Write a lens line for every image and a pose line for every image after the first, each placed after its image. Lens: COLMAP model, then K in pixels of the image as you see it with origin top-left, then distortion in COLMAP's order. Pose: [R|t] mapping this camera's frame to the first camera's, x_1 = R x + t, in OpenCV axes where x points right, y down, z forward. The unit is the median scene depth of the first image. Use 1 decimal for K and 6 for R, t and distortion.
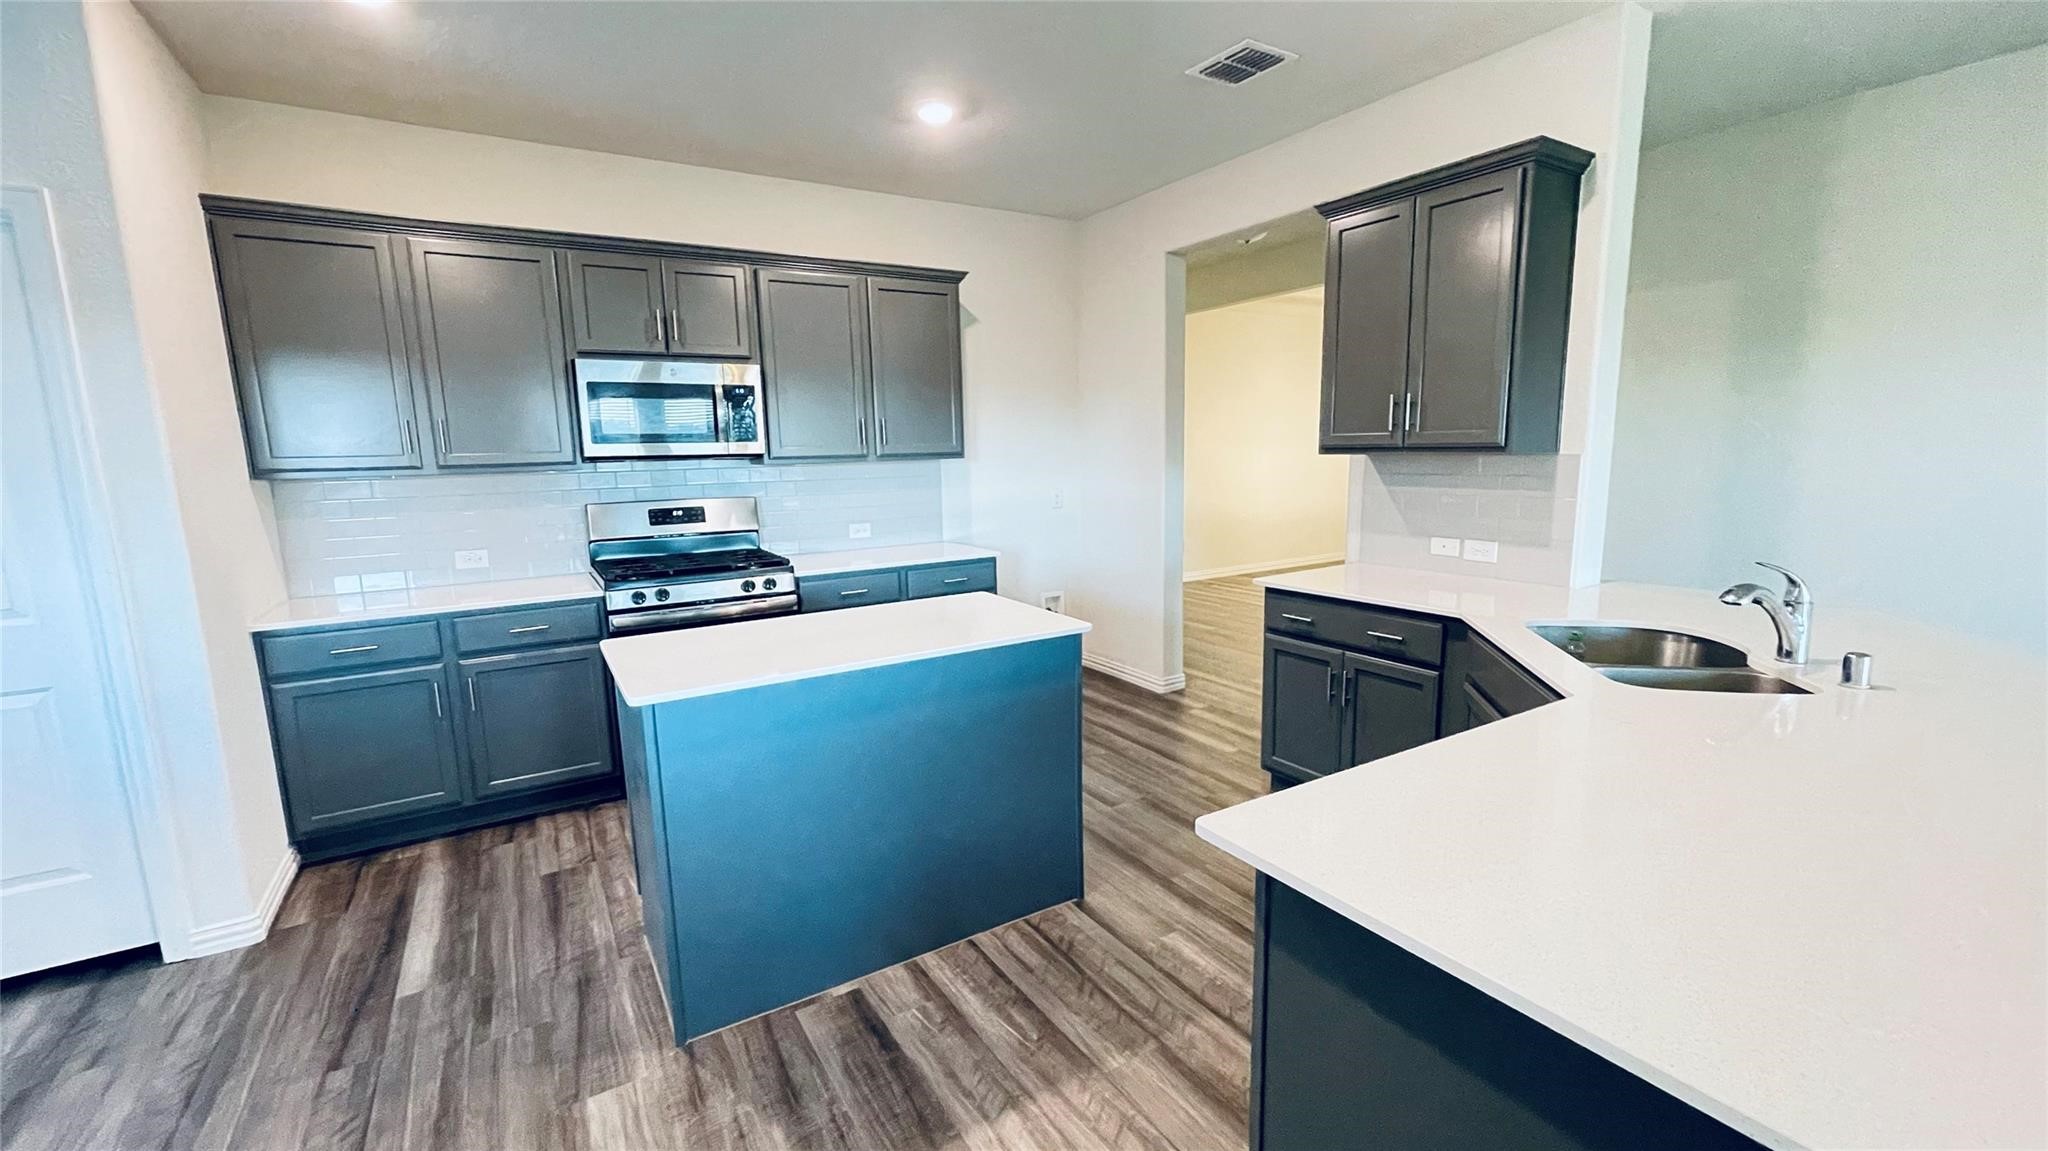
lens RADIAL K [[828.5, 0, 1013.1], [0, 828.5, 583.9], [0, 0, 1]] dist [-0.002507, 0.000306]
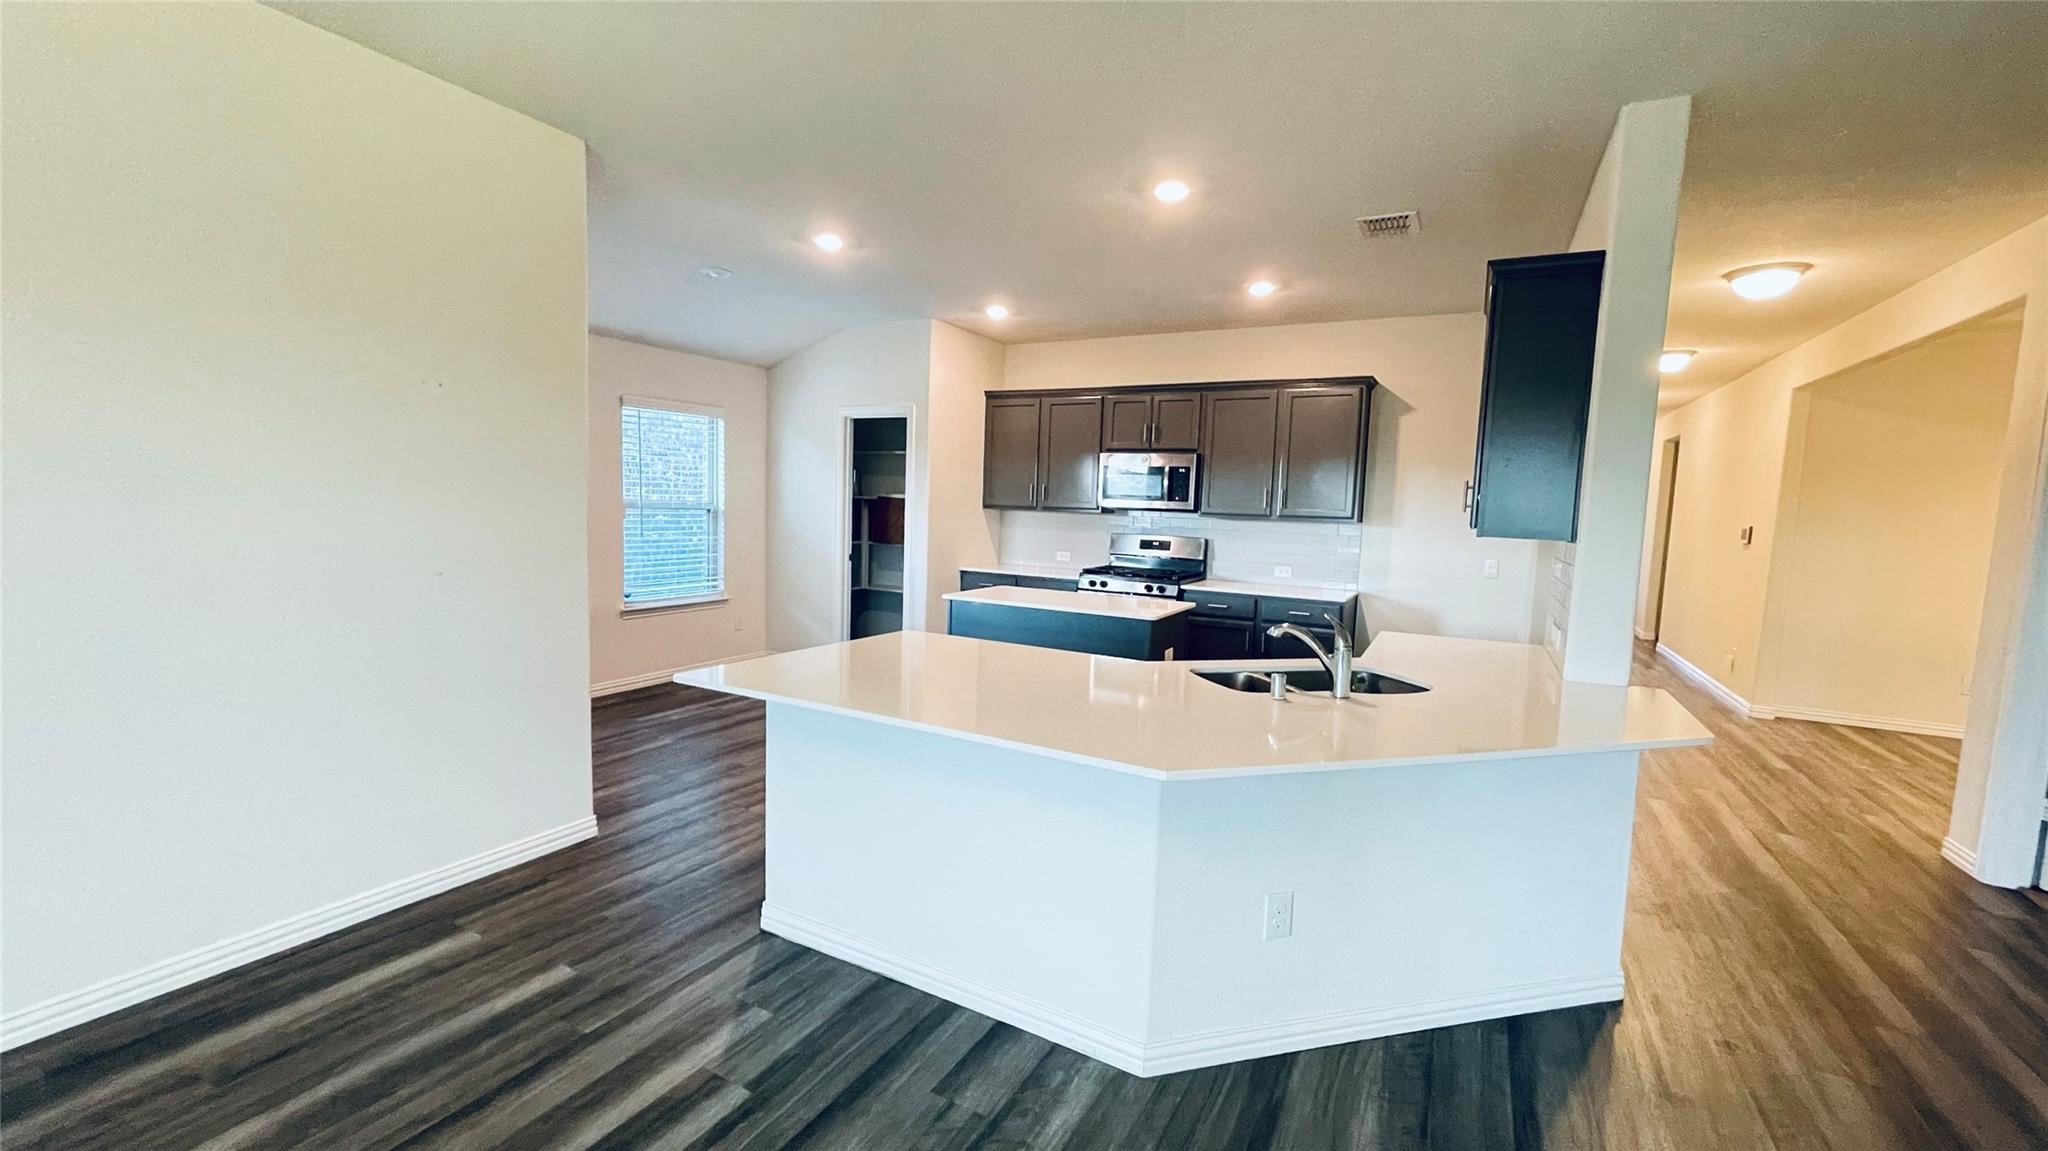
lens RADIAL K [[828.5, 0, 1013.4], [0, 828.5, 579.9], [0, 0, 1]] dist [-0.002507, 0.000306]
pose [[0.494703, 0.120587, -0.860656, 0.944460], [-0.187165, 0.981871, 0.029989, -0.012785], [0.848669, 0.146249, 0.508304, -0.060248]]
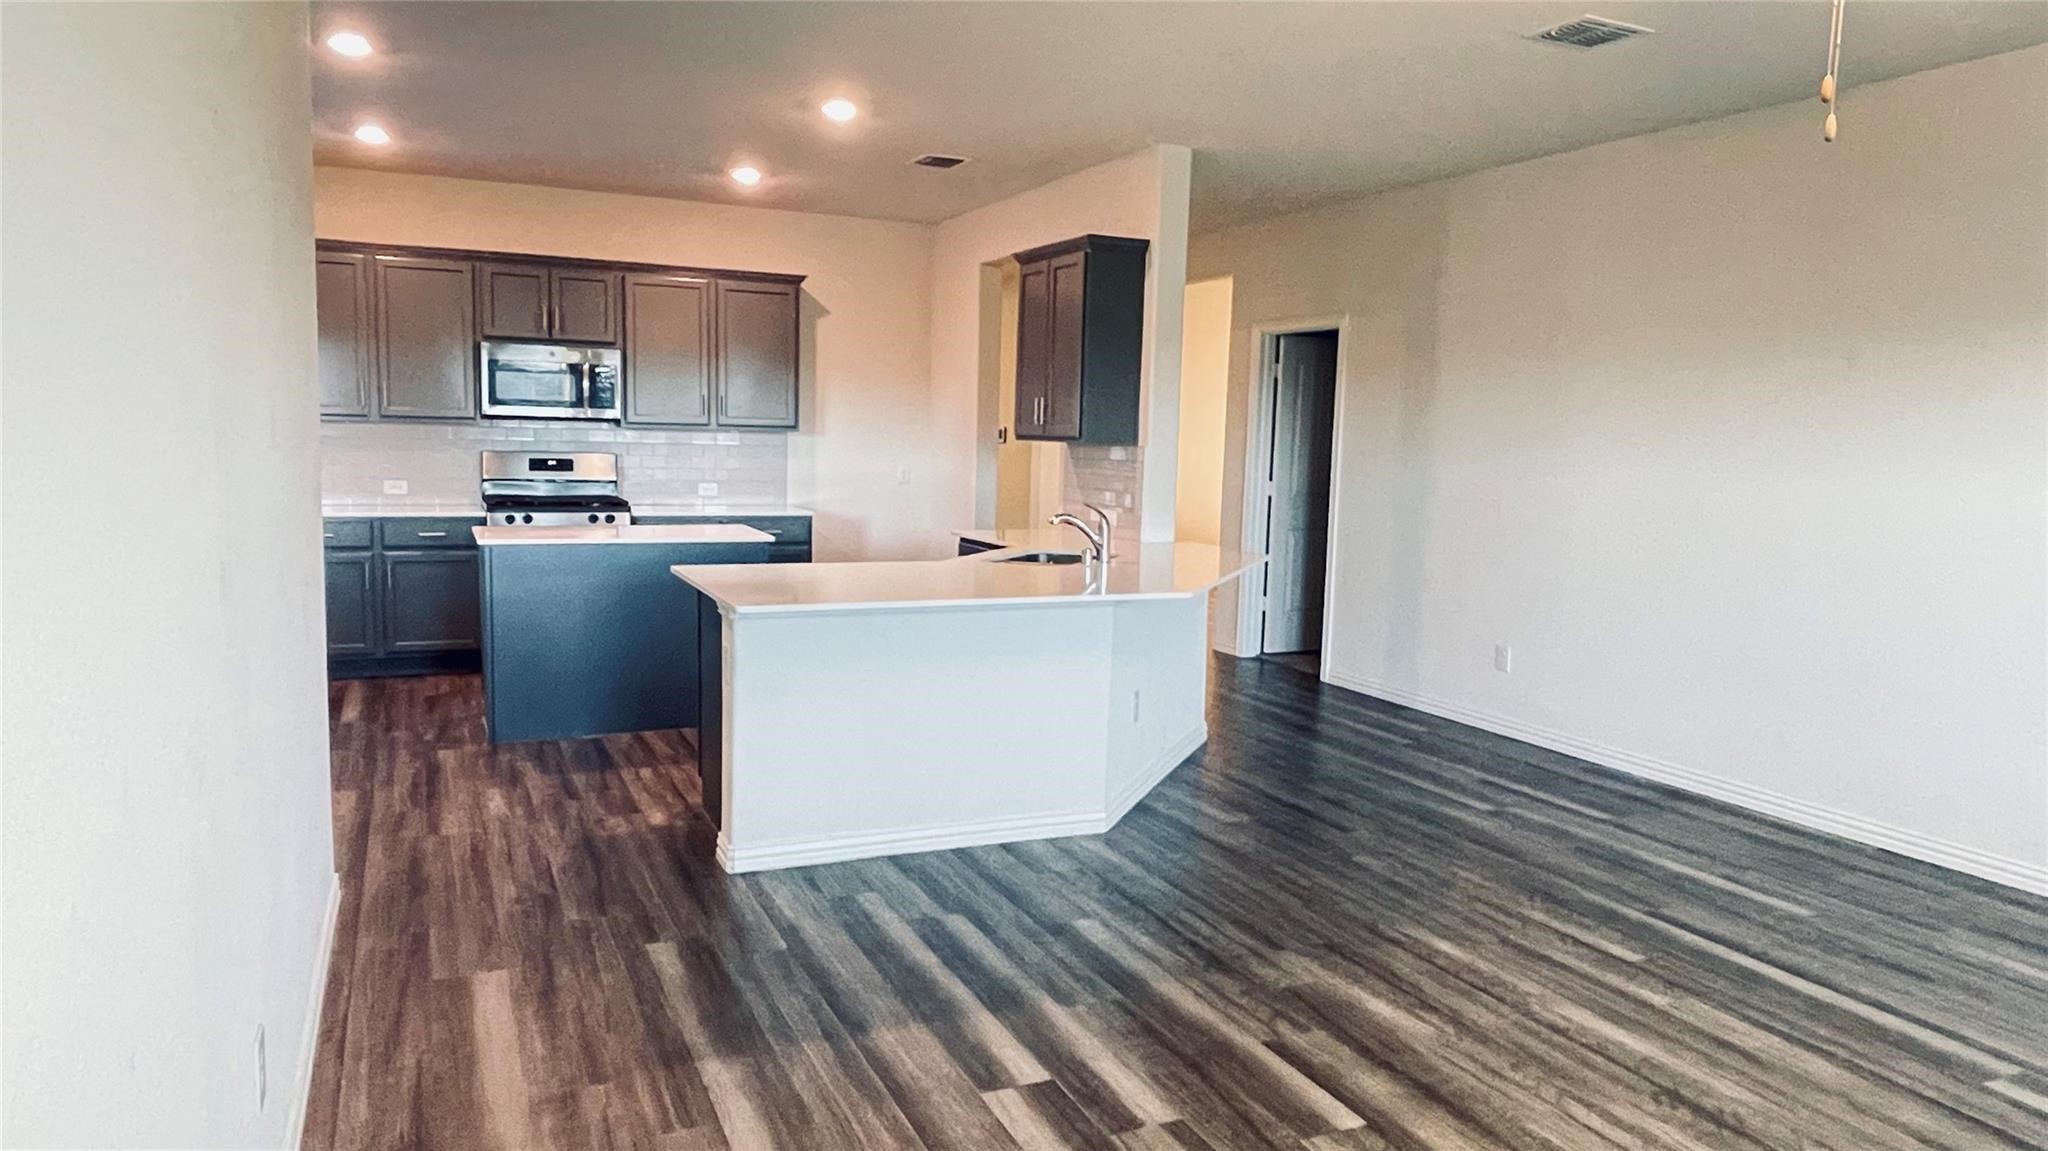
lens RADIAL K [[1300.1, 0, 1022.8], [0, 1300.1, 583.1], [0, 0, 1]] dist [0.002051, -0.003528]
pose [[0.992235, 0.061368, -0.108183, 0.572680], [-0.066427, 0.996830, -0.043791, 0.146660], [0.105153, 0.050637, 0.993166, -0.945715]]
